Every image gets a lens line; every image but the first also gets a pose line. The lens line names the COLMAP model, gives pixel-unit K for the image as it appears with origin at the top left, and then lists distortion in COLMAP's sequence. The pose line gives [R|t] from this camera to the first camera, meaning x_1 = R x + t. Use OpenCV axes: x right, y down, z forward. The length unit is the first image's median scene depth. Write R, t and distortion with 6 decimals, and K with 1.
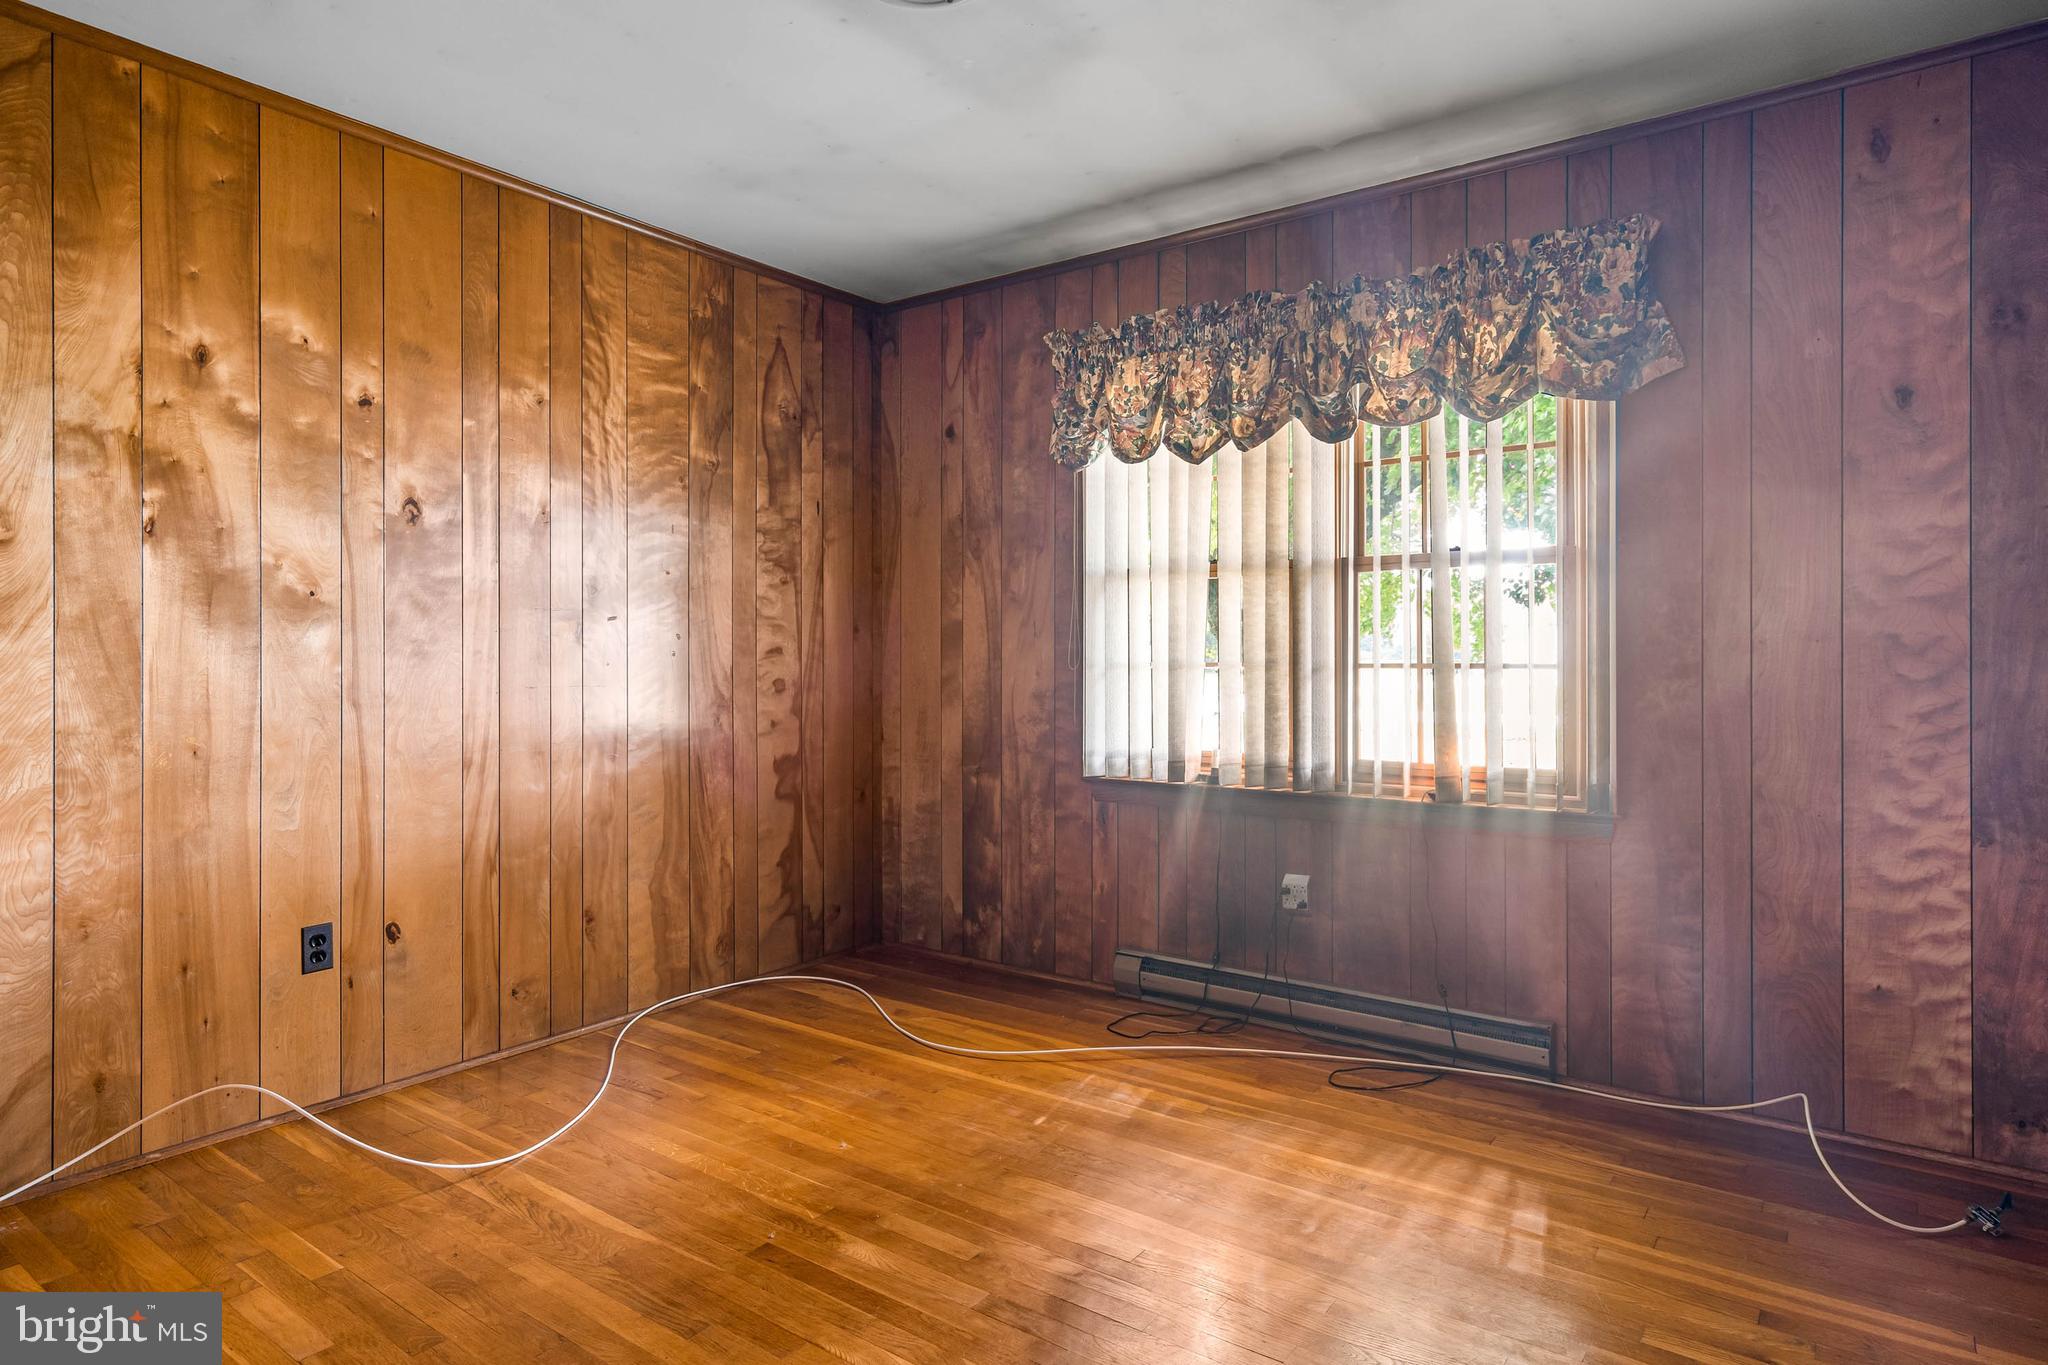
lens RADIAL K [[1158.2, 0, 1030.3], [0, 1158.2, 668.9], [0, 0, 1]] dist [0.006181, 0.002474]
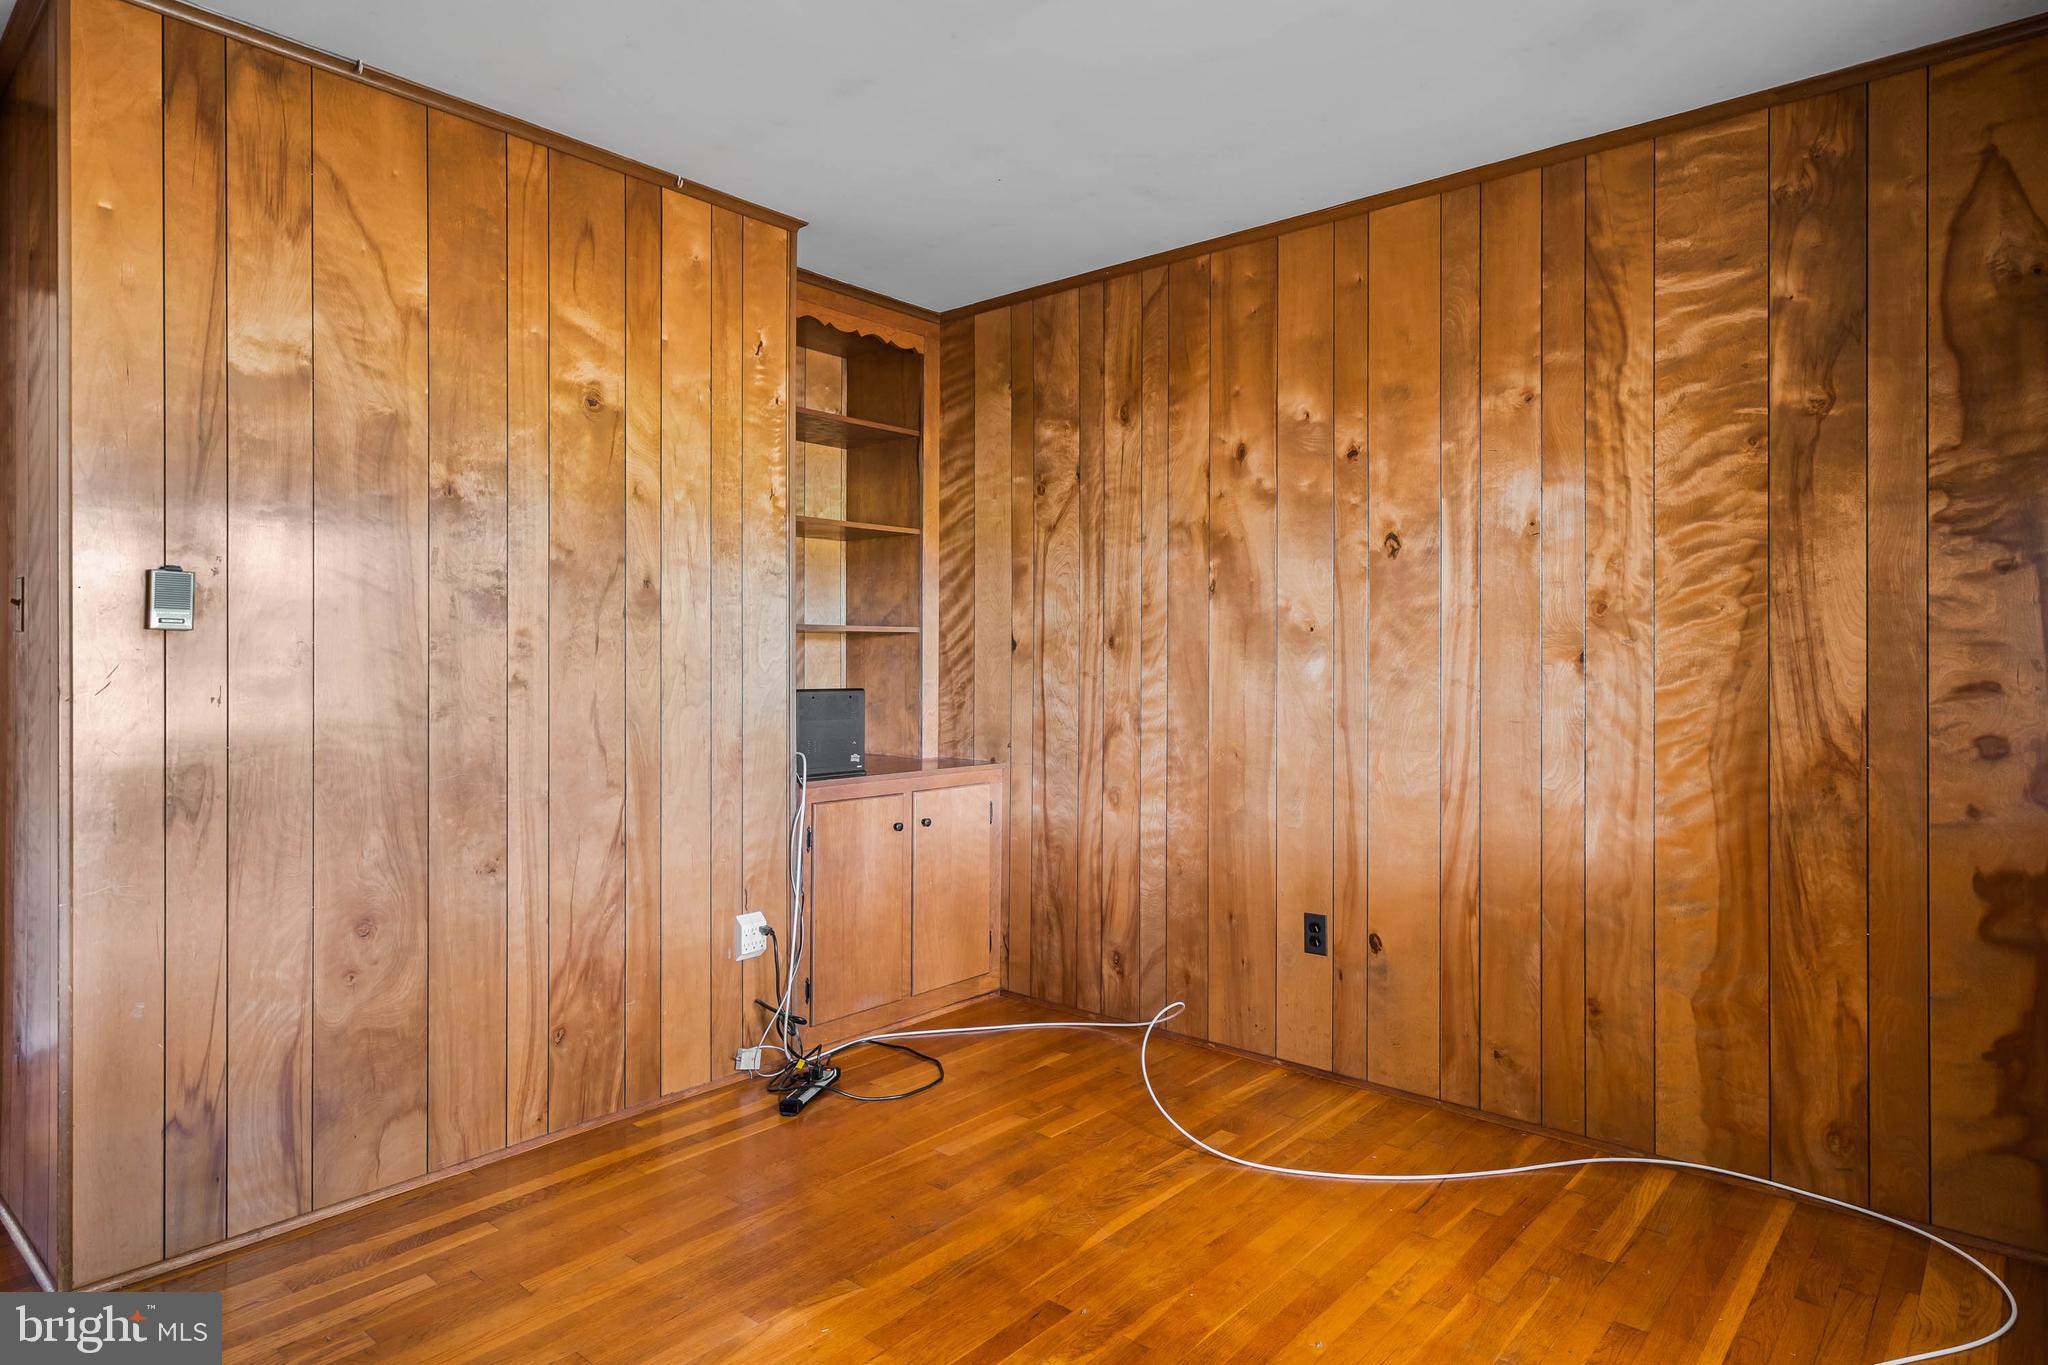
lens RADIAL K [[1158.2, 0, 1032.0], [0, 1158.2, 668.4], [0, 0, 1]] dist [0.006181, 0.002474]
pose [[-0.072809, 0.007944, -0.997314, 0.525357], [-0.017900, 0.999797, 0.009270, -0.028964], [0.997185, 0.018527, -0.072652, 0.748059]]
